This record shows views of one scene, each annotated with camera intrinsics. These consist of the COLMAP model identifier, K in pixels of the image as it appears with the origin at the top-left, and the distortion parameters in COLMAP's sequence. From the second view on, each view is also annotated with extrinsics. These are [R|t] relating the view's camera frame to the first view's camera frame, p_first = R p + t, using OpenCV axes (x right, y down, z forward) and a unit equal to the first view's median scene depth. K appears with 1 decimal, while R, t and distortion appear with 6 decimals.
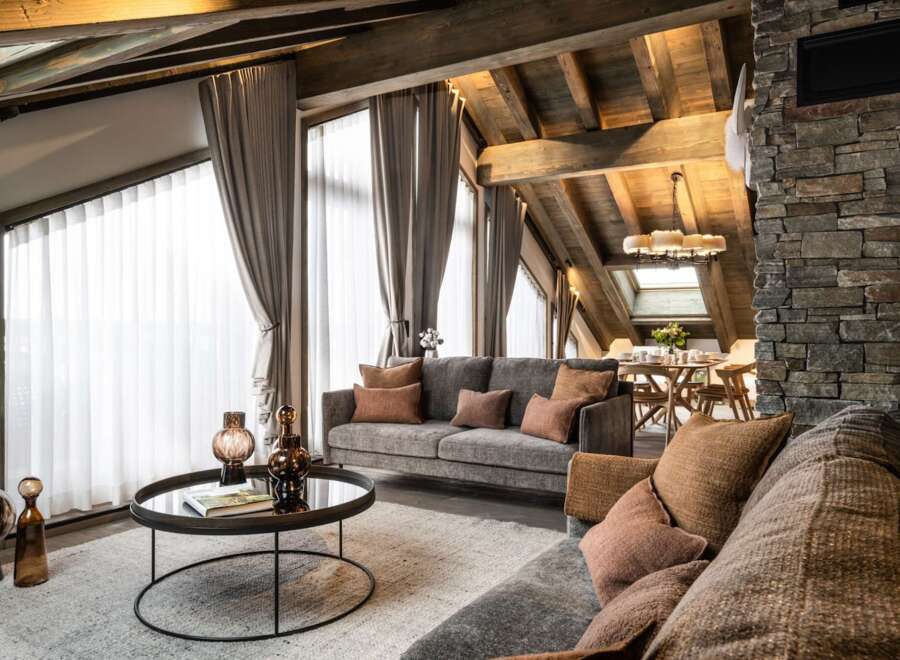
lens RADIAL K [[656.9, 0, 450.0], [0, 656.9, 330.0], [0, 0, 1]] dist [0.000197, 0.001252]
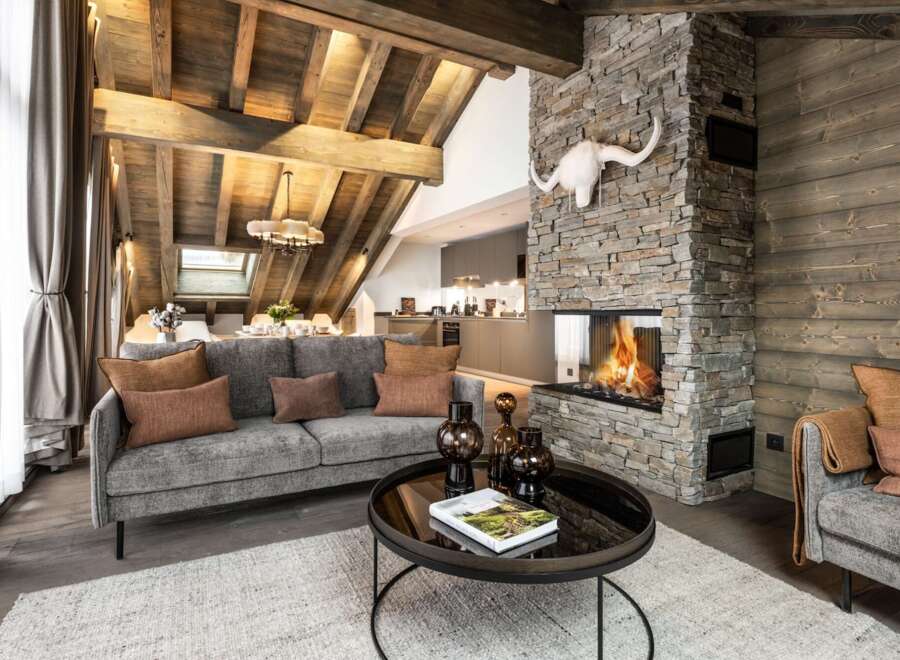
lens RADIAL K [[497.1, 0, 430.9], [0, 497.1, 308.7], [0, 0, 1]] dist [0.028947, 0.000143]
pose [[0.545221, -0.003875, 0.838283, -0.253356], [-0.002113, 0.999980, 0.005997, -0.002501], [-0.838290, -0.005041, 0.545202, 0.297932]]
